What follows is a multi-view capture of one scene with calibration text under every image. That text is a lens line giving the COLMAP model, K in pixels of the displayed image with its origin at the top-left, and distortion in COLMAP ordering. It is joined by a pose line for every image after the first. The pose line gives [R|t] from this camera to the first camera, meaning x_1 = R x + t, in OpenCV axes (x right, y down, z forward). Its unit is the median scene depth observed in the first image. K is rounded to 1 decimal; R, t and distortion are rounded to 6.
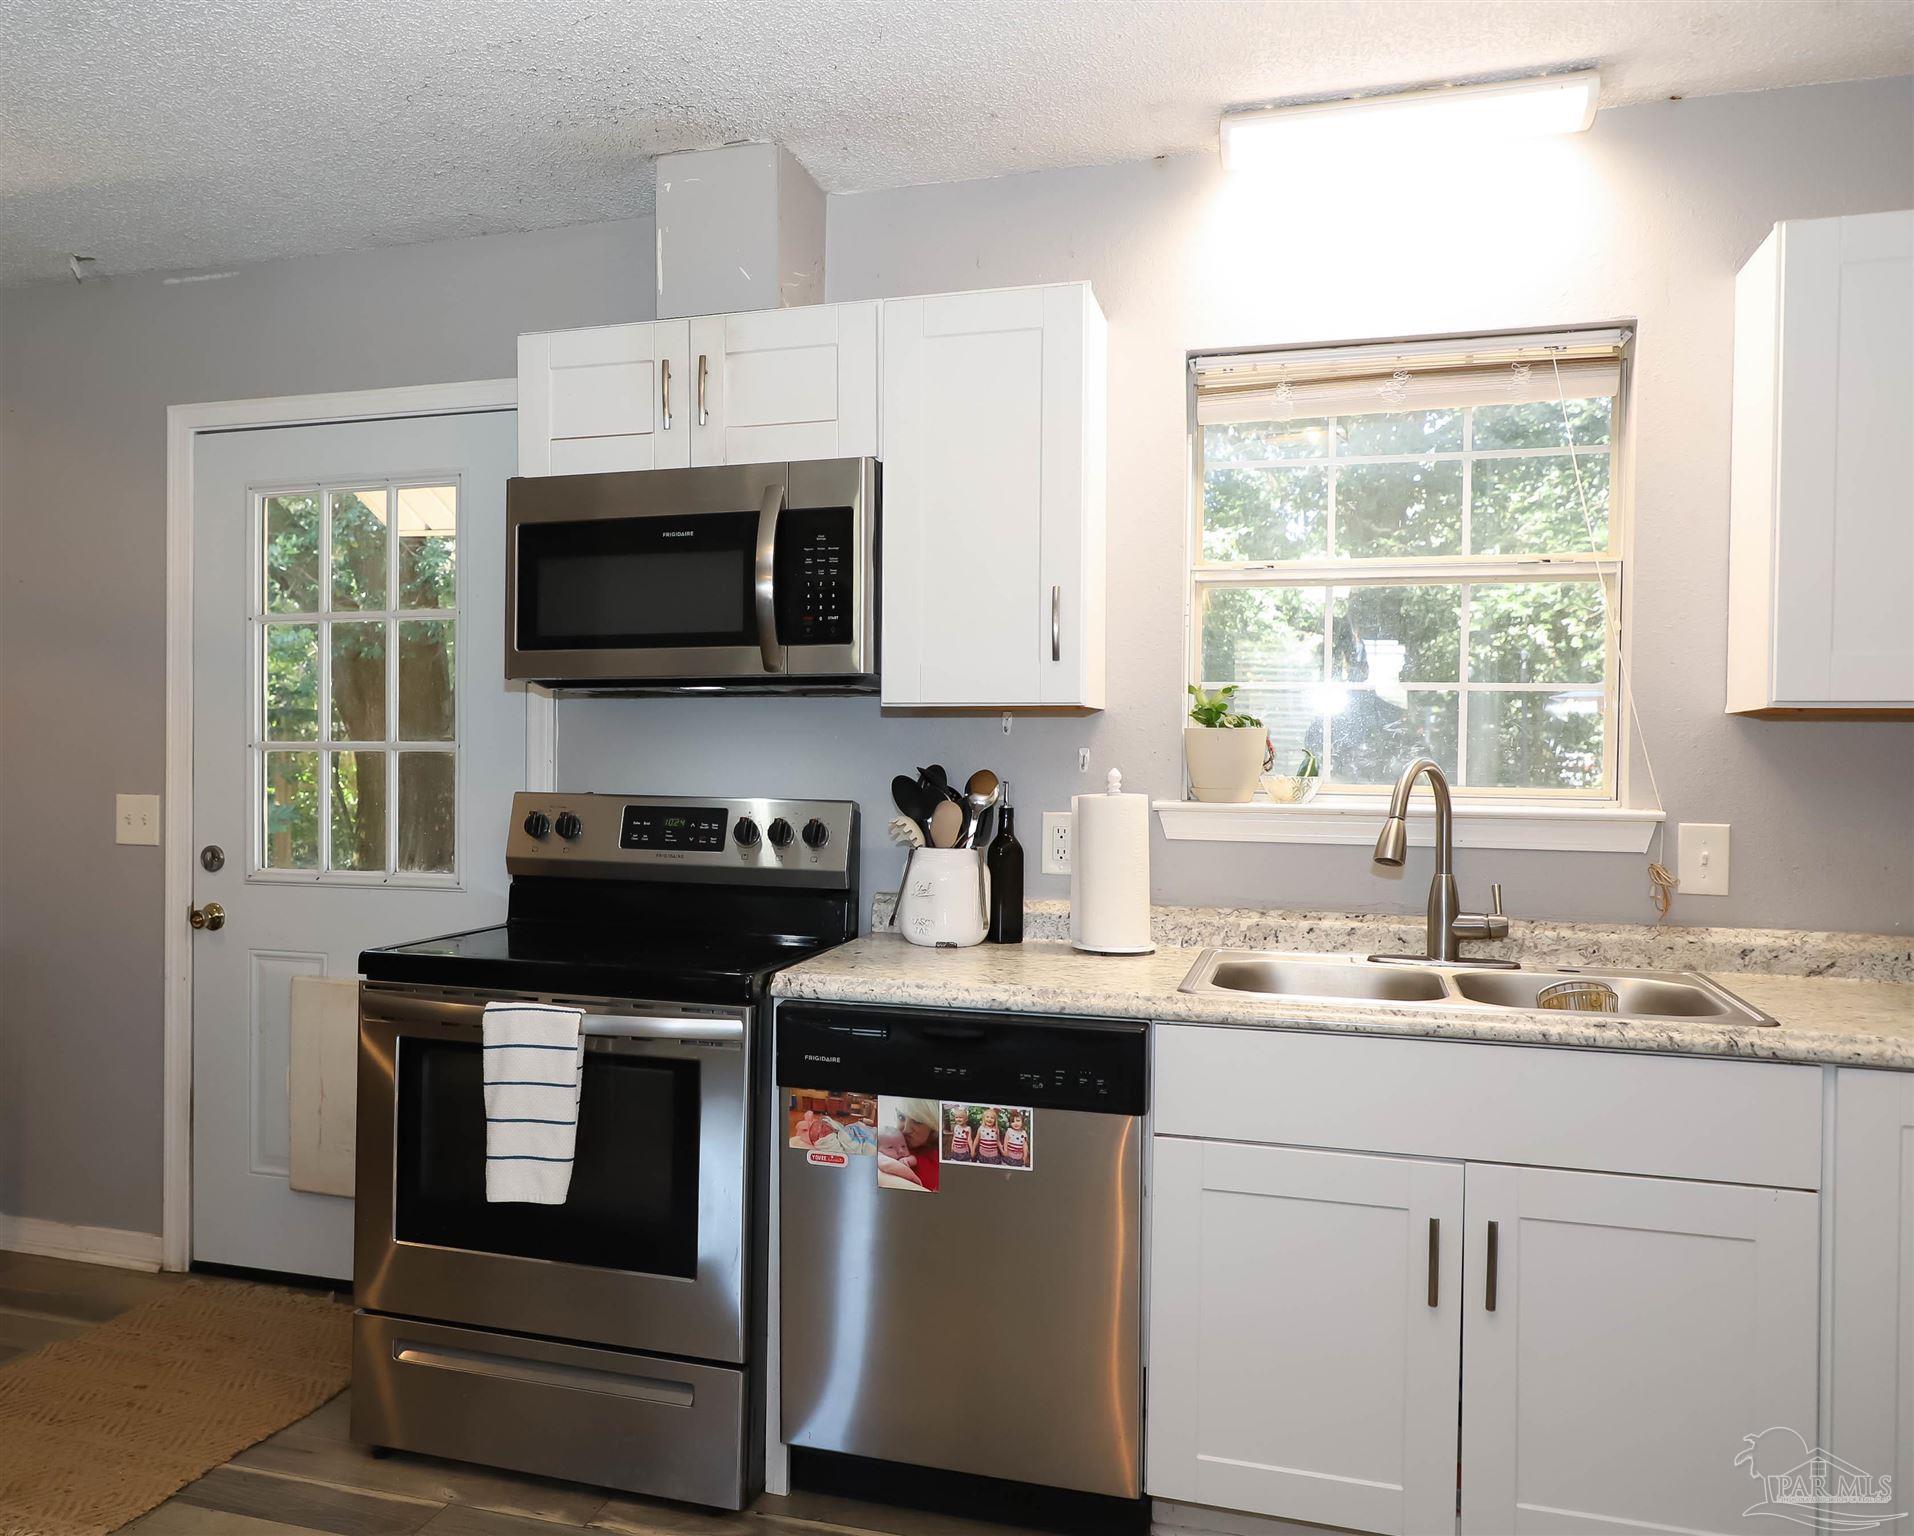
lens RADIAL K [[1658.7, 0, 957.2], [0, 1658.7, 762.5], [0, 0, 1]] dist [-0.000352, 0.011846]
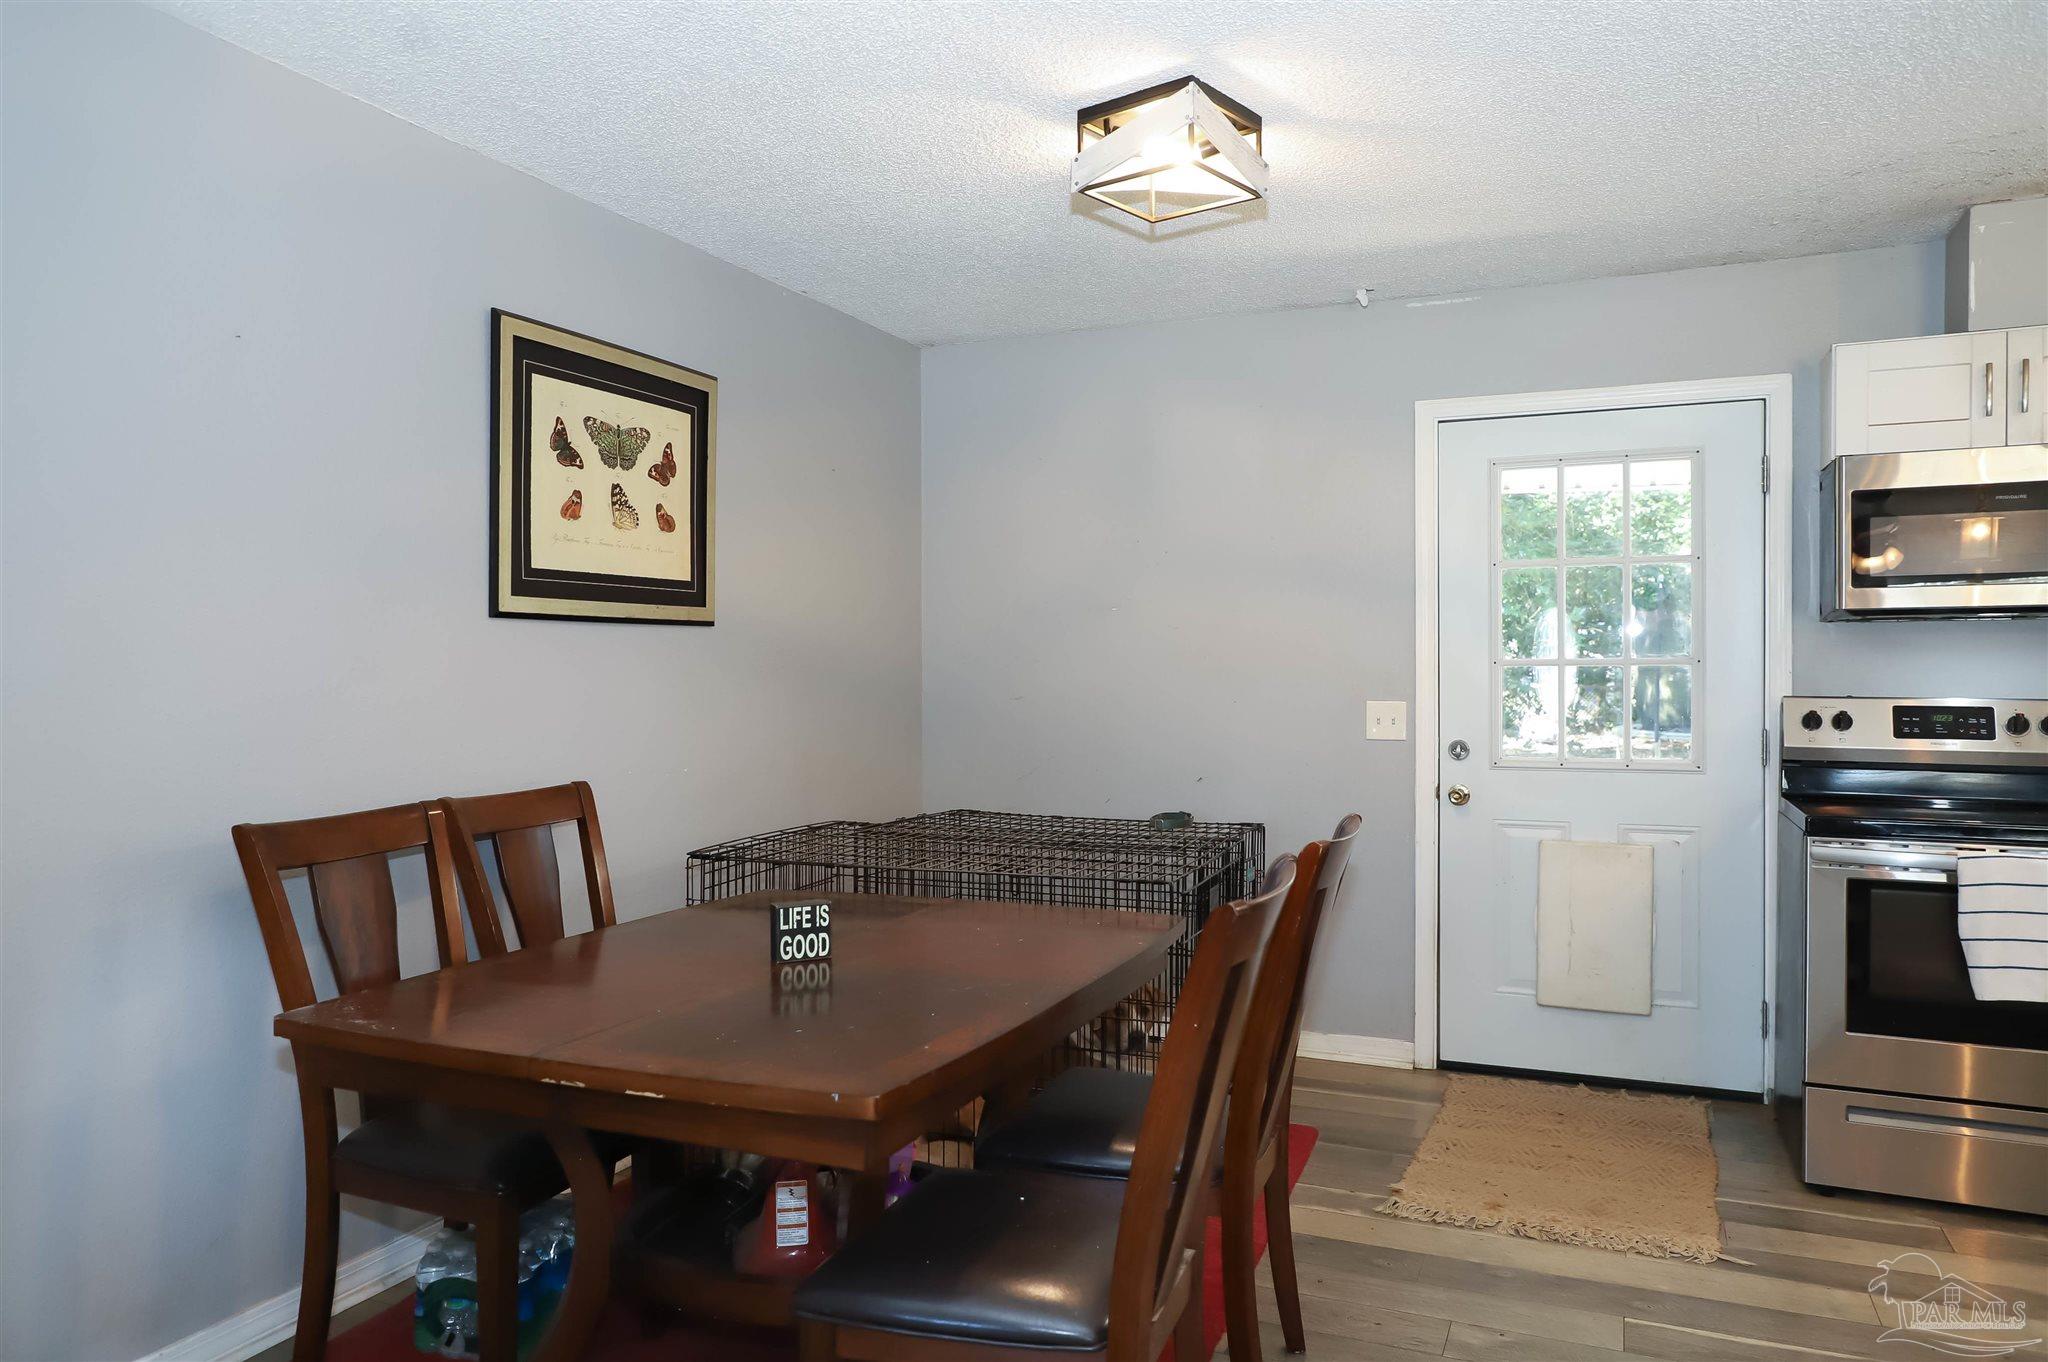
lens RADIAL K [[1435.0, 0, 1020.7], [0, 1435.0, 683.2], [0, 0, 1]] dist [-0.032472, 0.022778]
pose [[0.997862, -0.006959, -0.064982, -0.944810], [0.006968, 0.999976, -0.000078, 0.004587], [0.064981, -0.000375, 0.997886, -0.177905]]
